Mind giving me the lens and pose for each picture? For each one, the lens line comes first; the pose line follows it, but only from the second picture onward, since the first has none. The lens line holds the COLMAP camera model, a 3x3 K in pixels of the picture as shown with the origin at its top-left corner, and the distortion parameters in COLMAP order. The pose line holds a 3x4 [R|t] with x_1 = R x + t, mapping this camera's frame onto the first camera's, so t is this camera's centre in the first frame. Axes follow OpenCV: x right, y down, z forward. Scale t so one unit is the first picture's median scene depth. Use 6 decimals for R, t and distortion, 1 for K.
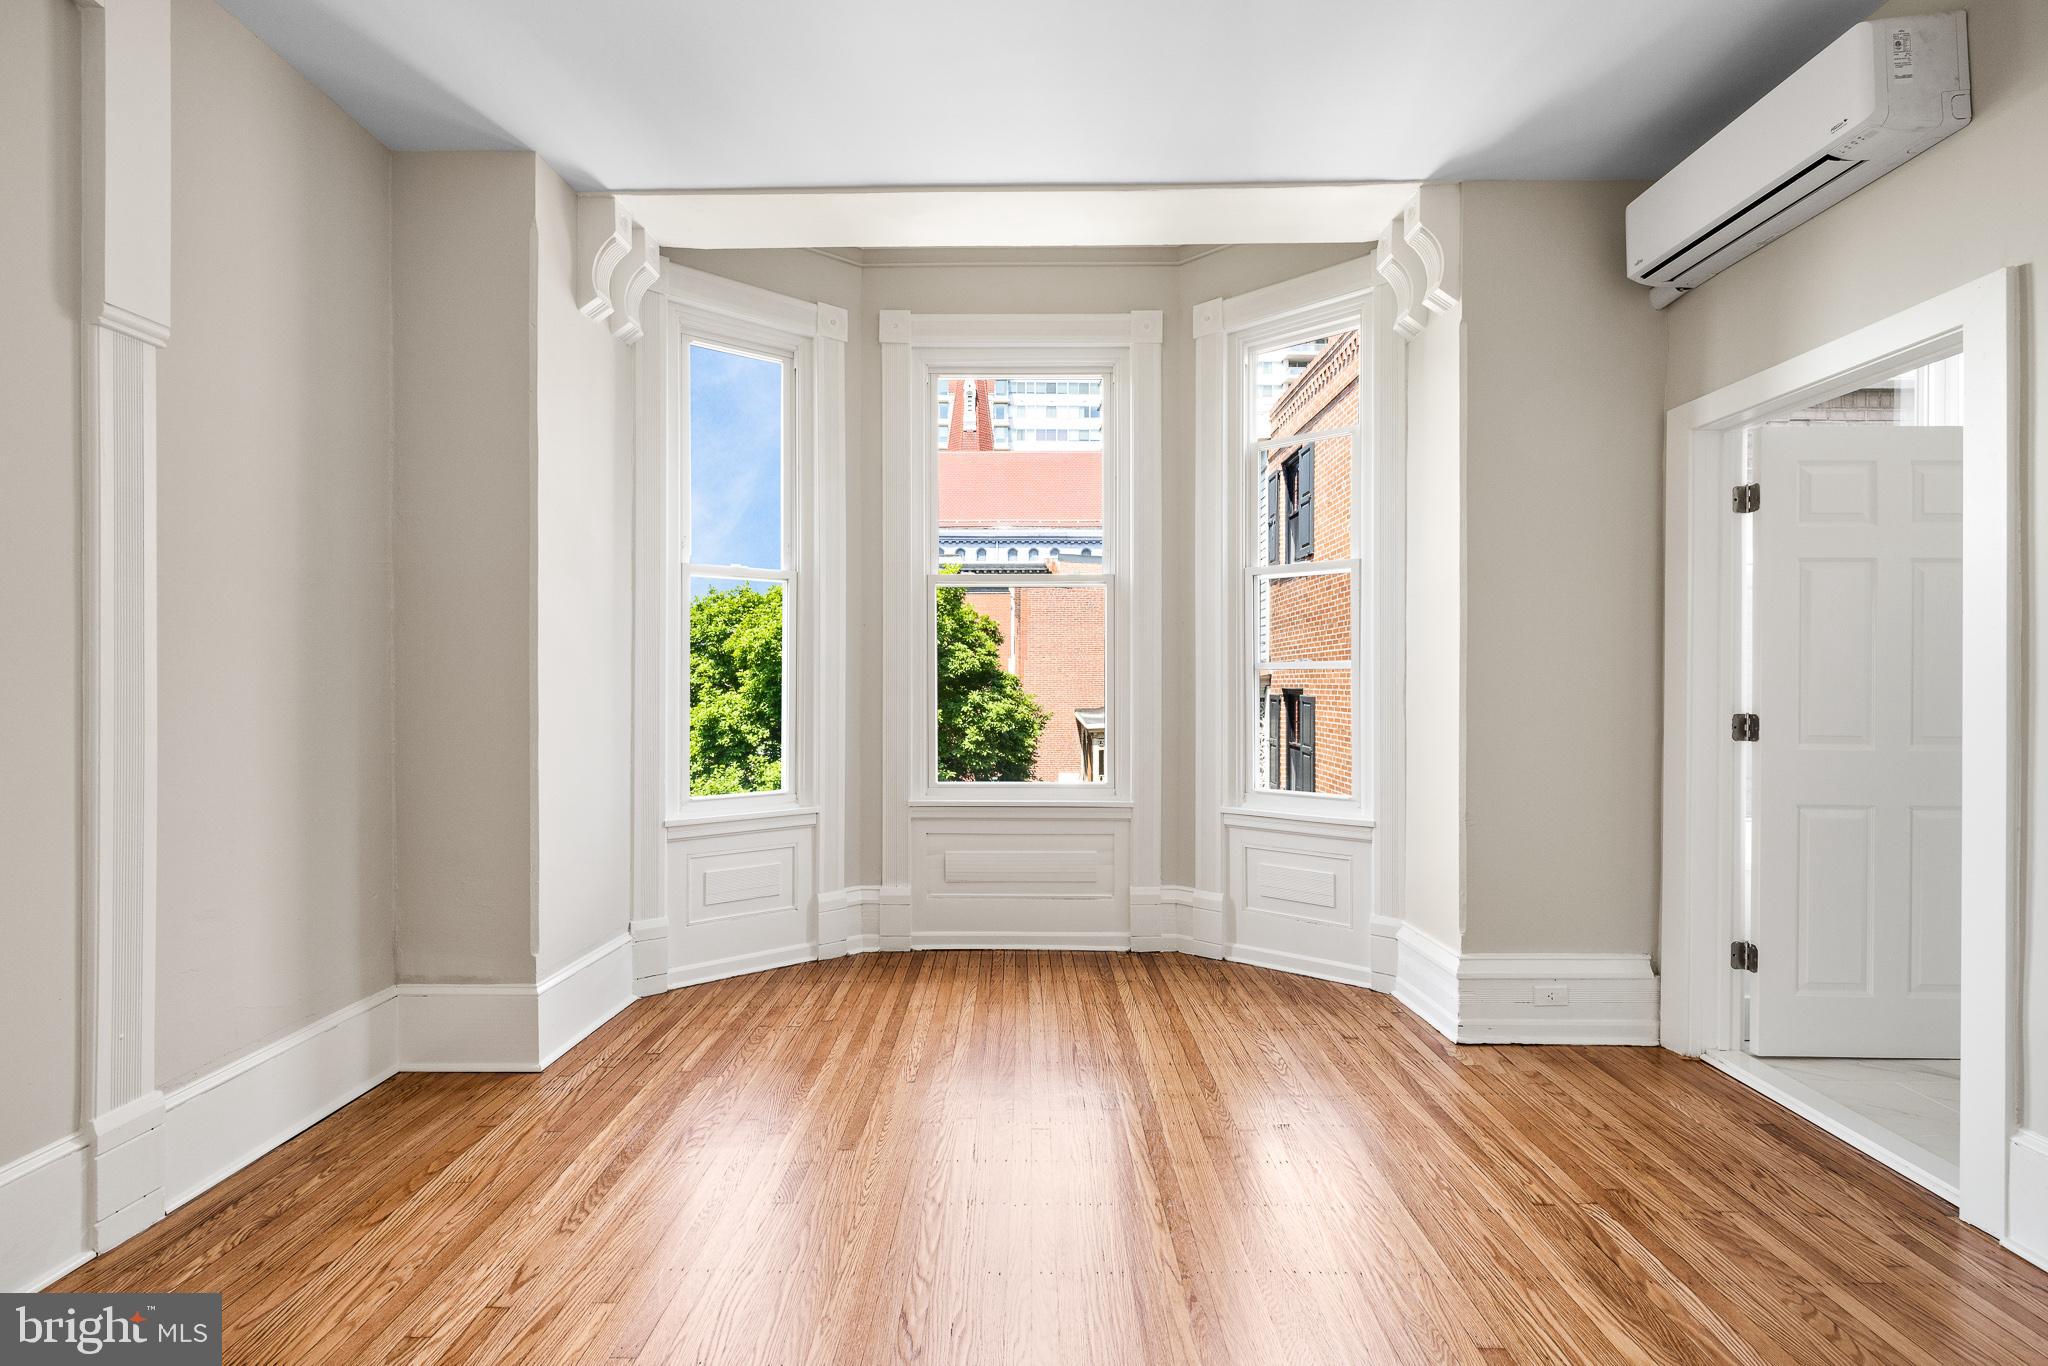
lens RADIAL K [[852.3, 0, 1014.6], [0, 852.3, 681.4], [0, 0, 1]] dist [-0.001102, -0.000090]
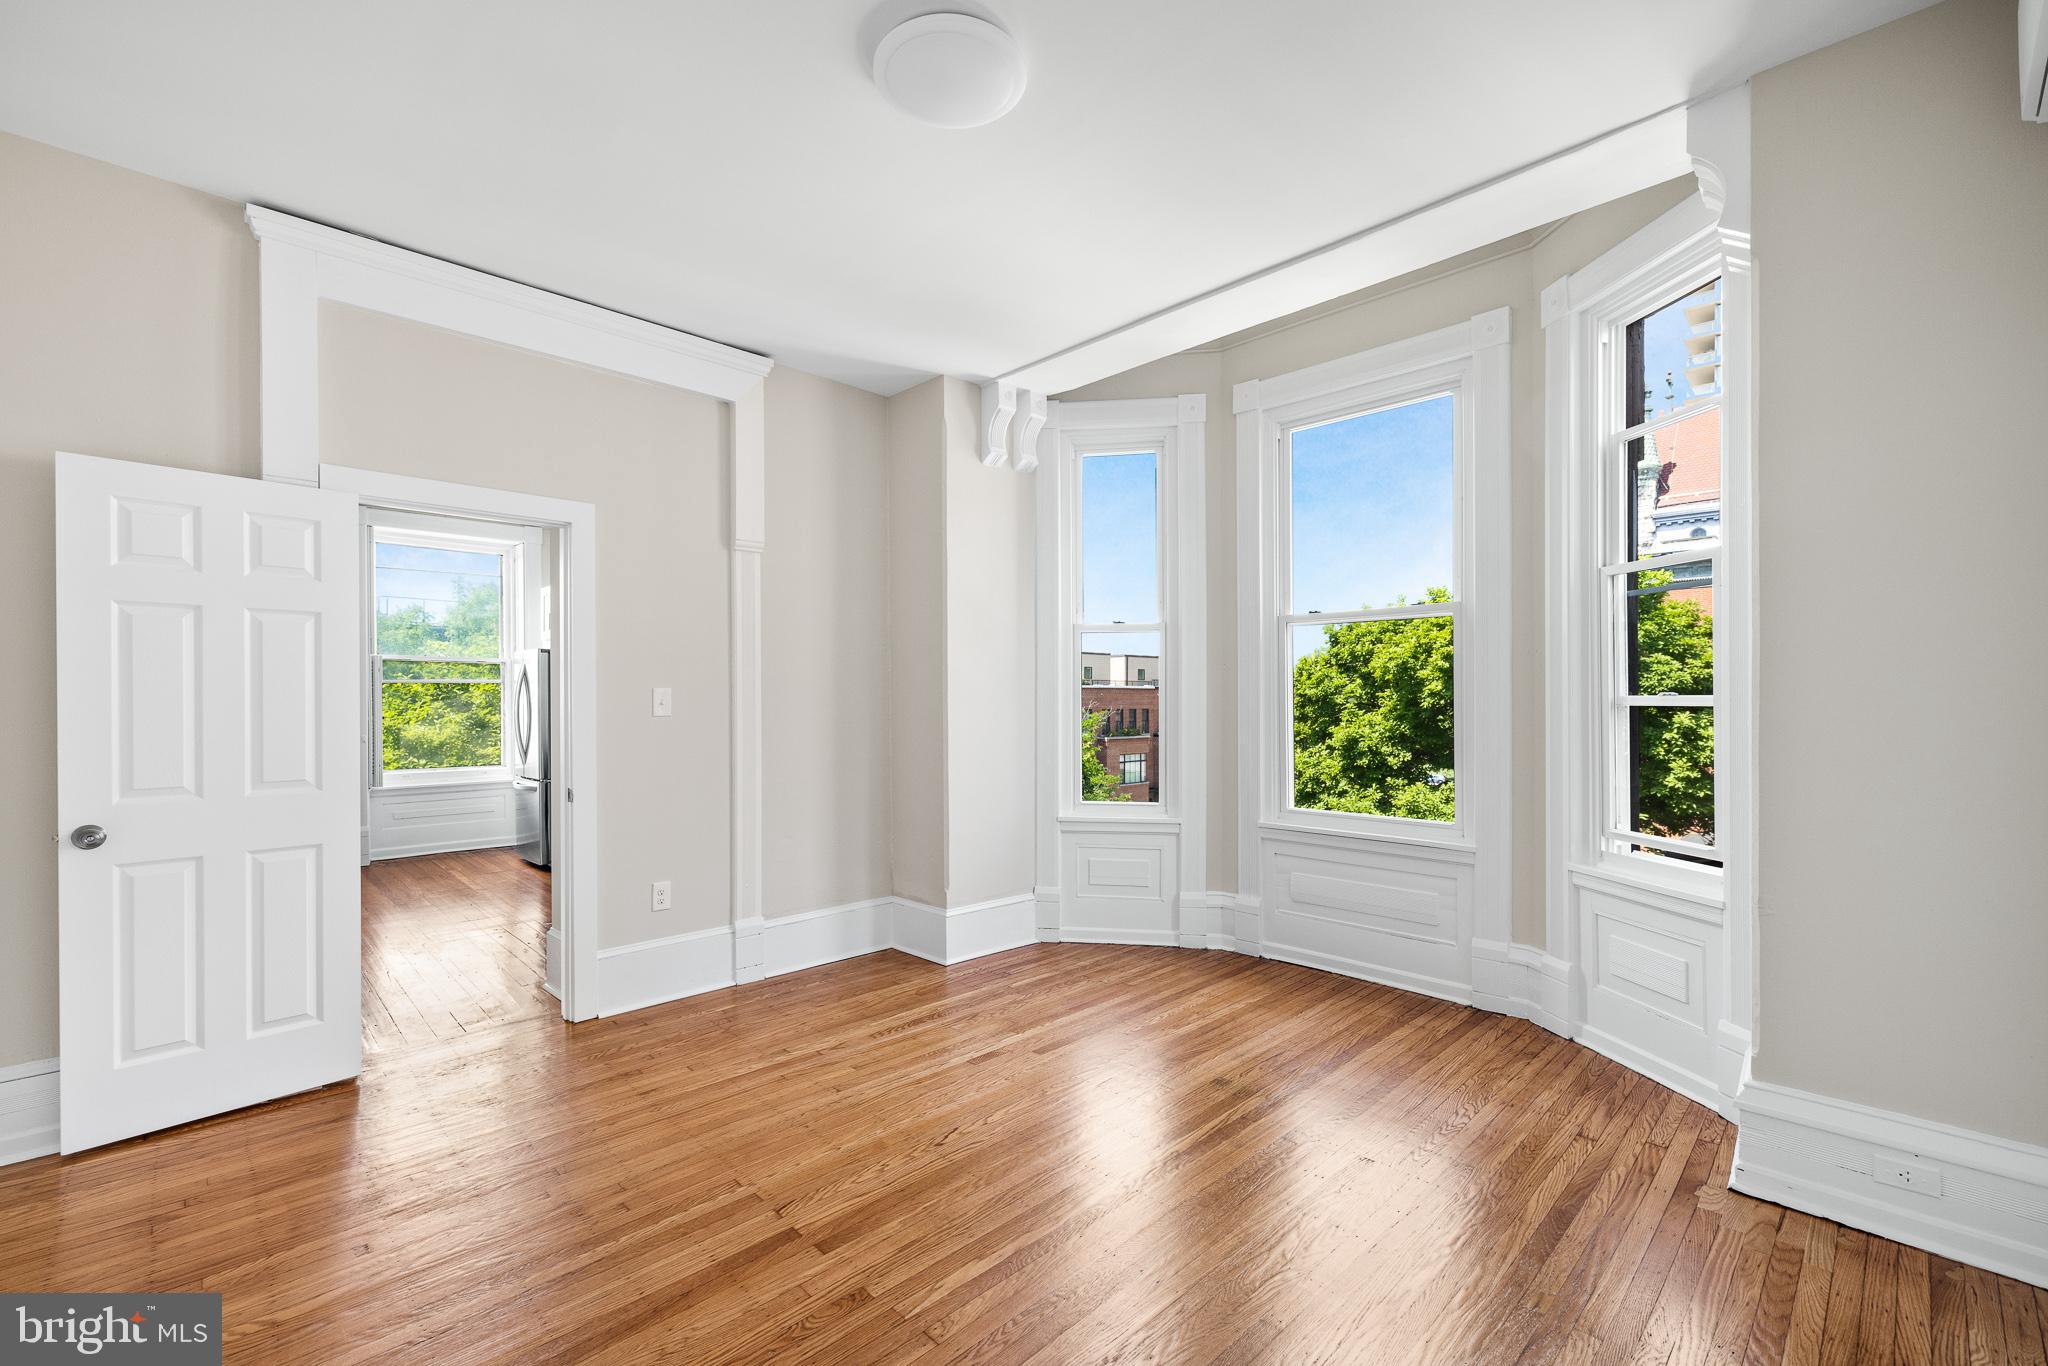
lens RADIAL K [[865.4, 0, 1011.9], [0, 865.4, 699.7], [0, 0, 1]] dist [-0.000477, -0.000113]
pose [[0.705596, -0.002437, -0.708610, 0.513116], [0.003077, 0.999995, -0.000375, -0.021711], [0.708608, -0.001916, 0.705600, -0.023311]]
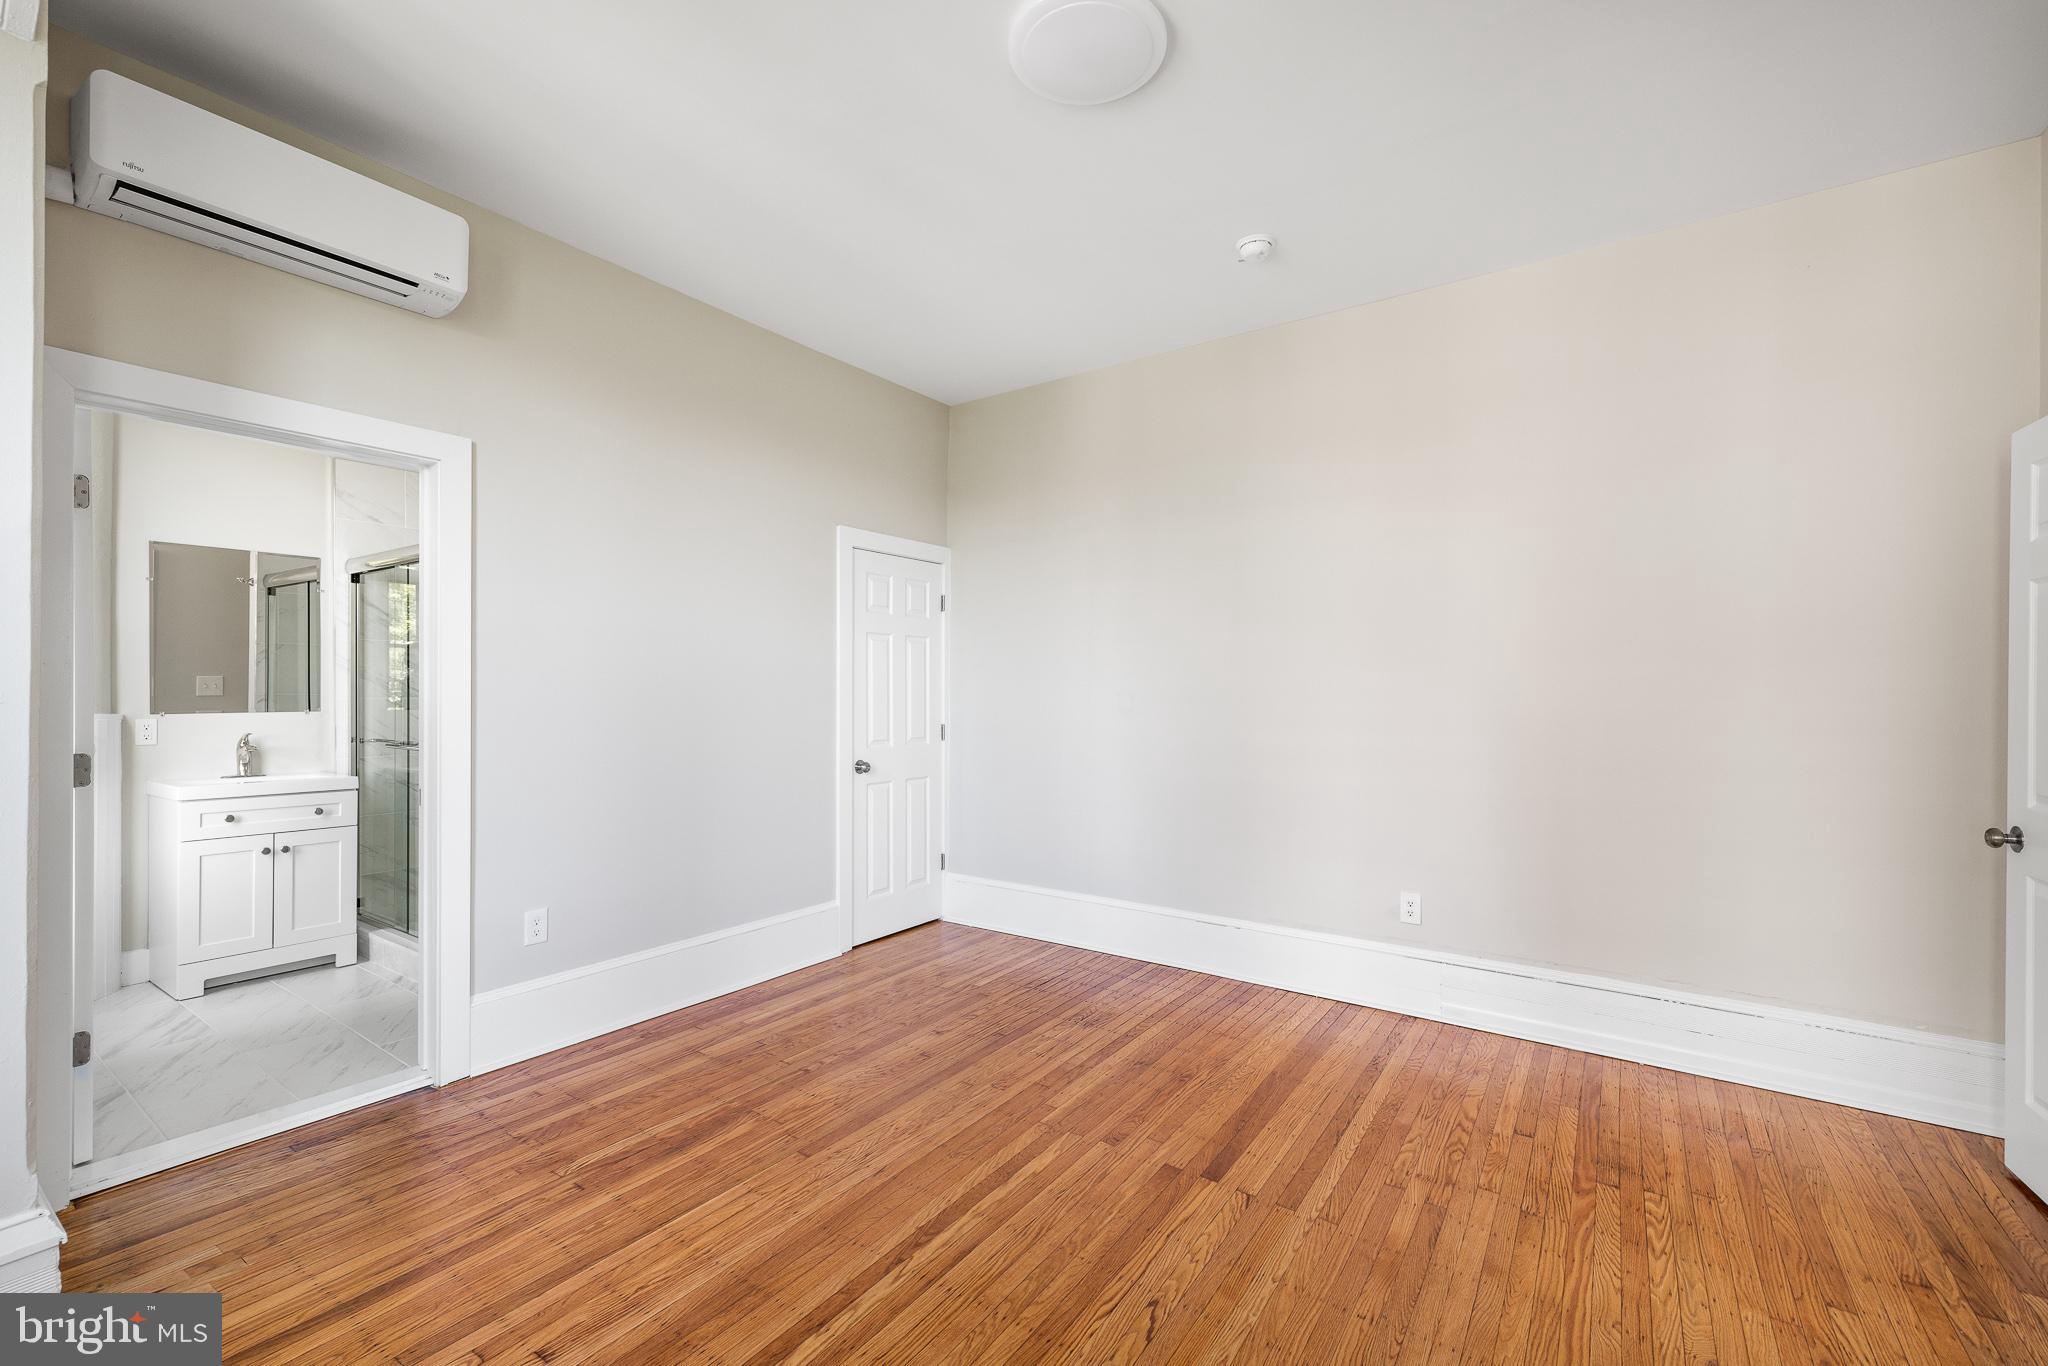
lens RADIAL K [[865.4, 0, 1011.9], [0, 865.4, 699.7], [0, 0, 1]] dist [-0.000477, -0.000113]
pose [[-0.831320, -0.008706, 0.555725, -0.272668], [-0.004576, 0.999951, 0.008821, -0.019314], [-0.555775, 0.004790, -0.831319, 0.939519]]
